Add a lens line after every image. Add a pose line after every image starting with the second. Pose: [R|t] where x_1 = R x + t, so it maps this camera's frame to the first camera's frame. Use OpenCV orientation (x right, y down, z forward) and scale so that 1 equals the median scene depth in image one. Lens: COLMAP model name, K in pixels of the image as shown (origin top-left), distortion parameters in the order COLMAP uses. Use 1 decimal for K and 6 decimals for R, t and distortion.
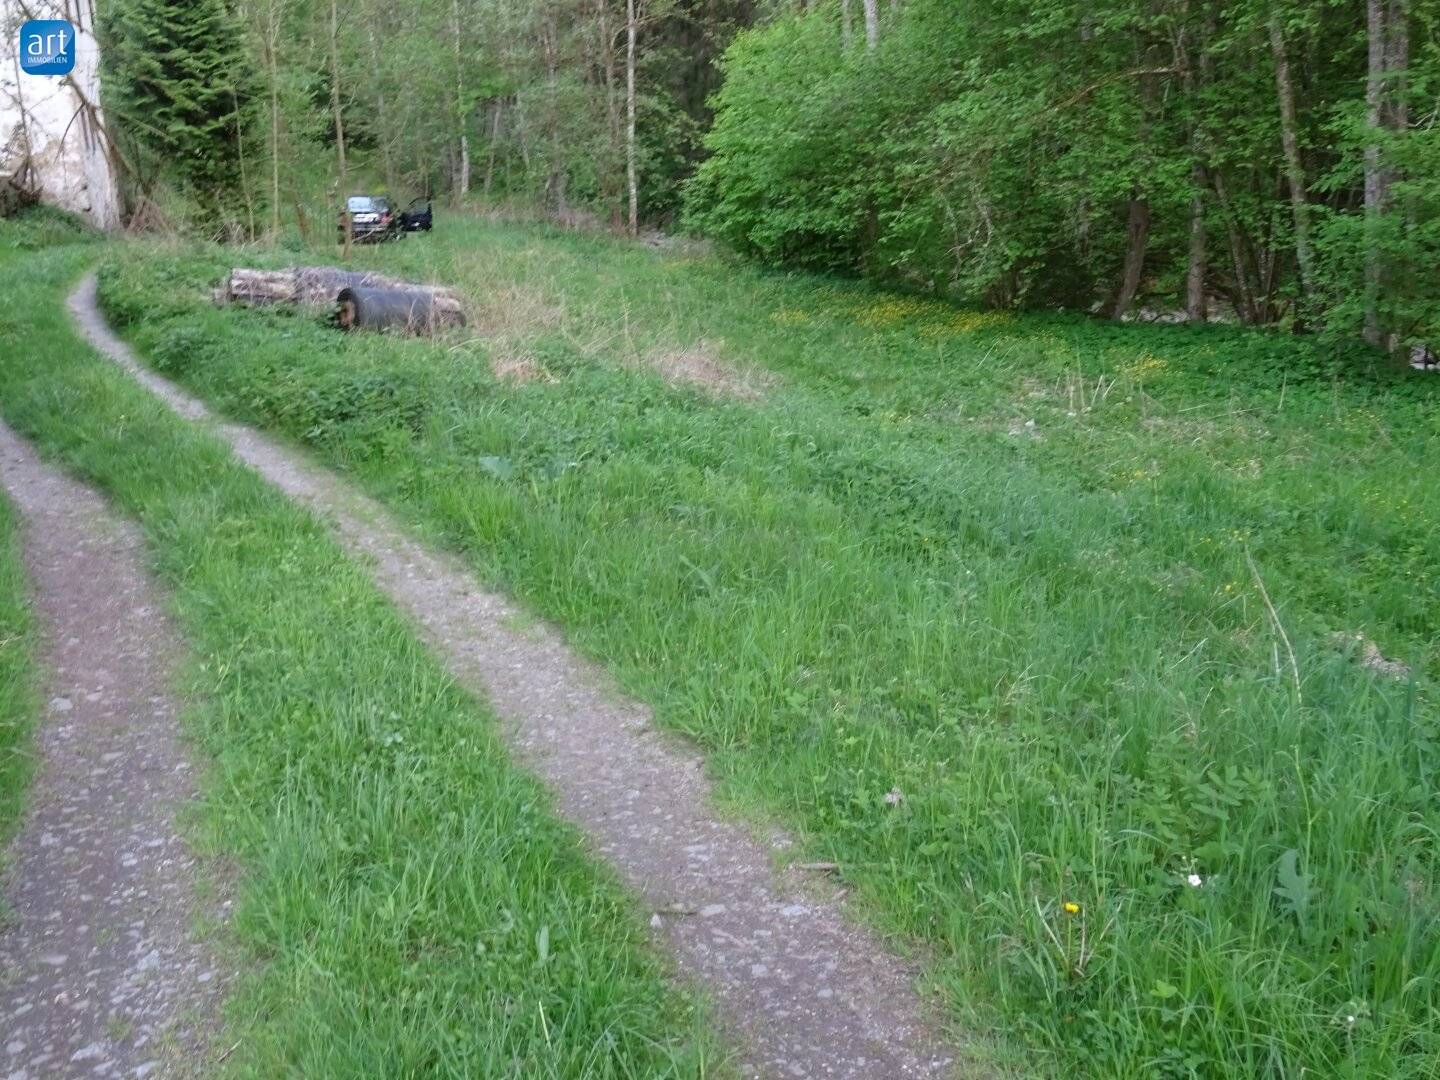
lens RADIAL K [[1304.2, 0, 720.0], [0, 1304.2, 540.0], [0, 0, 1]] dist [-0.003021, -0.022112]
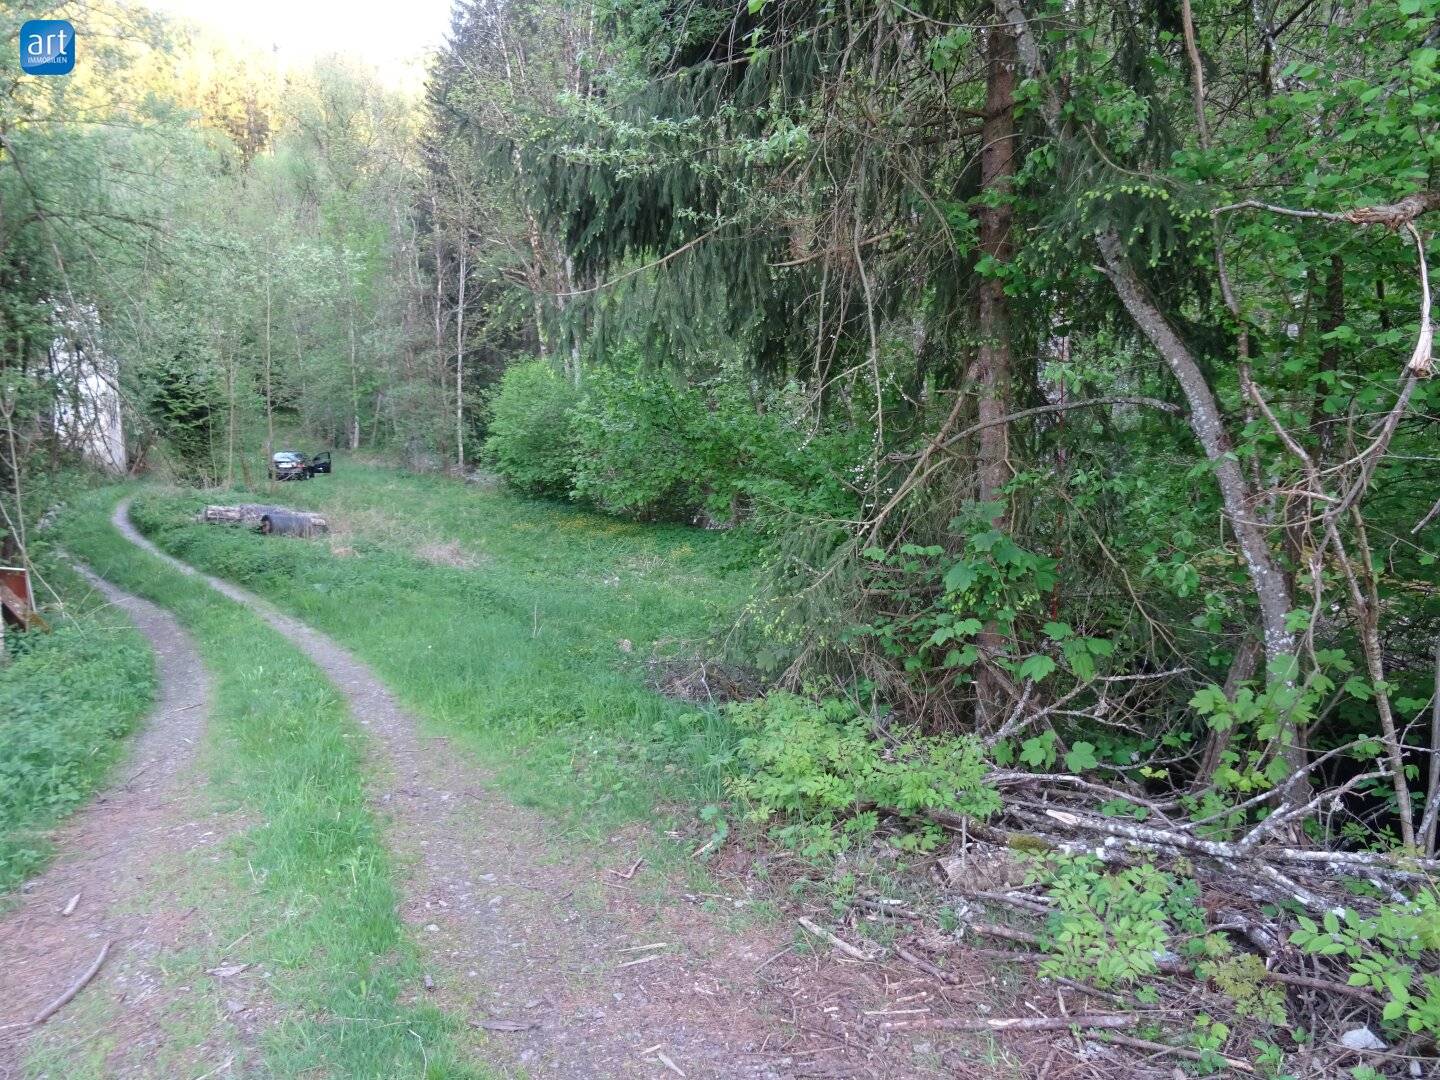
lens RADIAL K [[1006.4, 0, 723.4], [0, 1006.4, 563.3], [0, 0, 1]] dist [0.006569, -0.055013]
pose [[0.990462, -0.008660, 0.137511, 0.147484], [0.026337, 0.991520, -0.127254, 0.073176], [-0.135243, 0.129662, 0.982292, -0.455045]]
